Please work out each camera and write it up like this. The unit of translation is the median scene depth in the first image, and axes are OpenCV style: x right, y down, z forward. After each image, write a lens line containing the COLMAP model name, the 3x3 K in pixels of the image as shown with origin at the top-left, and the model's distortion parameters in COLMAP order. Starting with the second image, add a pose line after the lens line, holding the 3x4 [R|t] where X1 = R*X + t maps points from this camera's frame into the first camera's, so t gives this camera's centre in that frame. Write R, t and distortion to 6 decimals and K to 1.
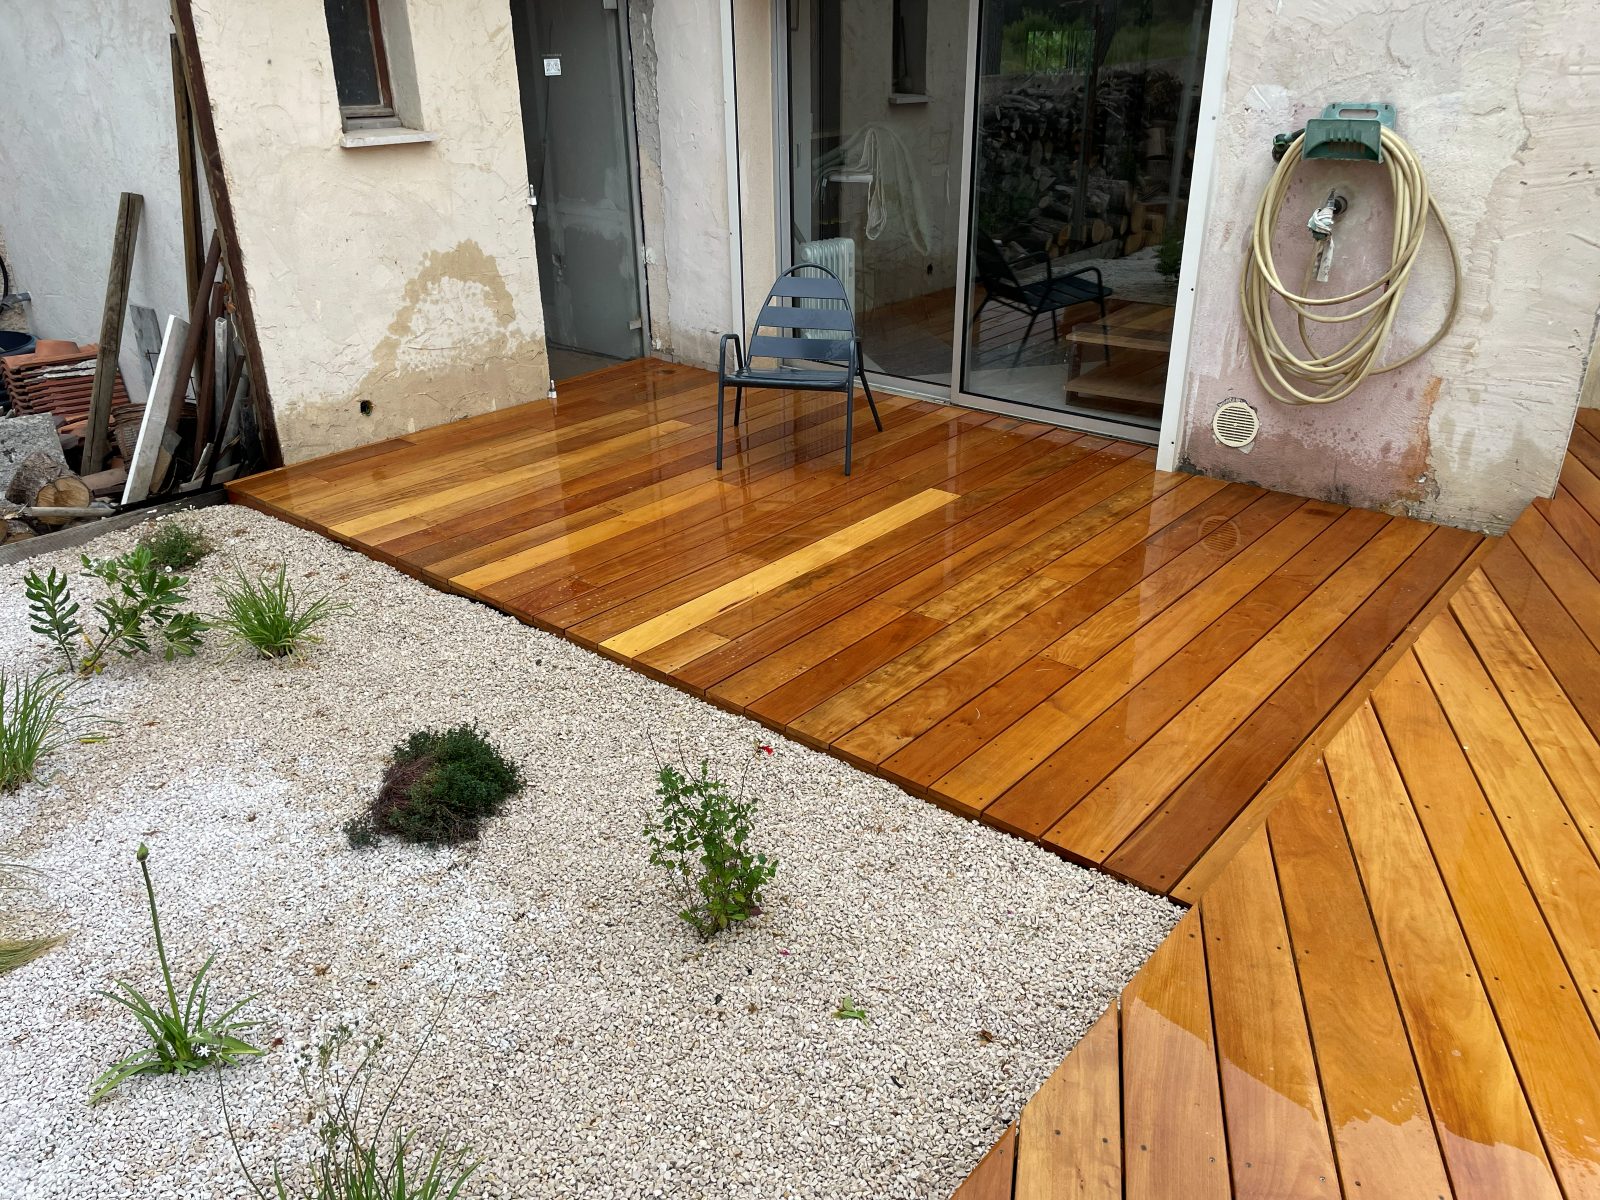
lens RADIAL K [[1199.4, 0, 809.7], [0, 1199.4, 589.9], [0, 0, 1]] dist [0.098998, -0.120883]
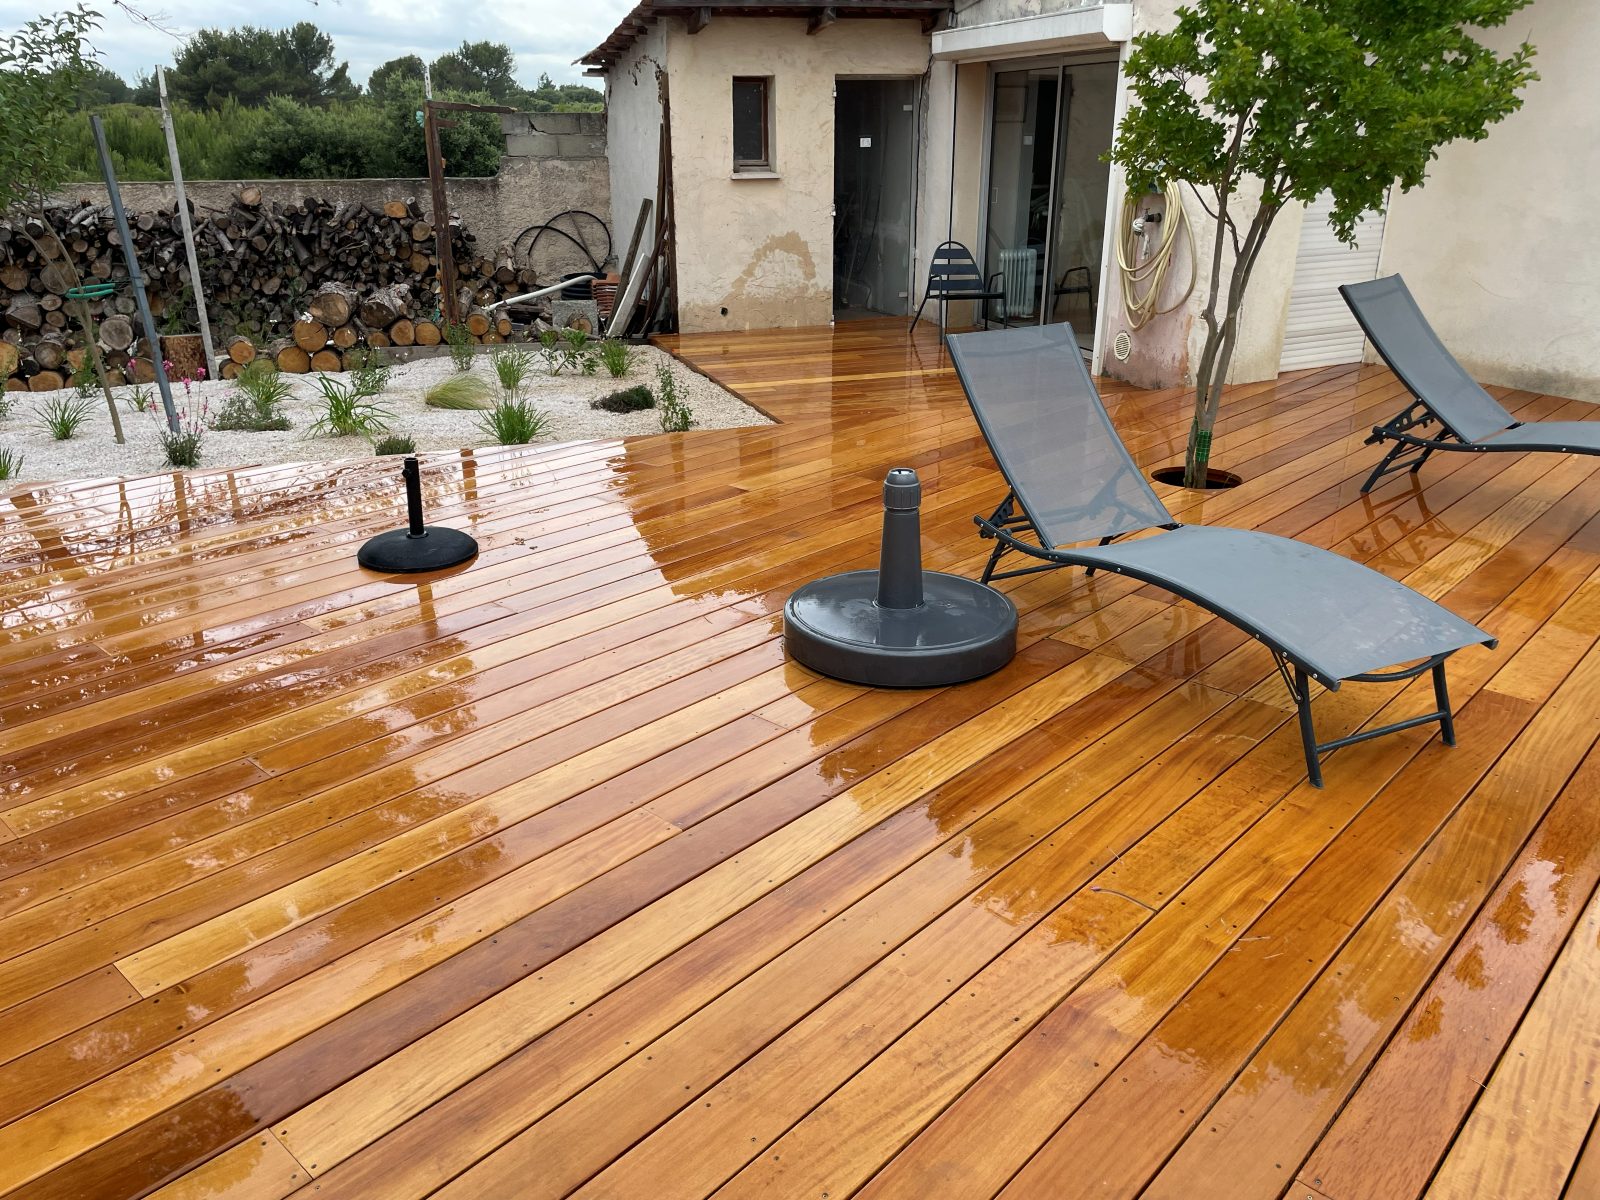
lens RADIAL K [[1199.4, 0, 809.7], [0, 1199.4, 589.9], [0, 0, 1]] dist [0.098998, -0.120883]
pose [[0.869286, 0.182660, -0.459323, 0.740973], [-0.211810, 0.977234, -0.012239, 0.287678], [0.446631, 0.107929, 0.888185, -0.625461]]
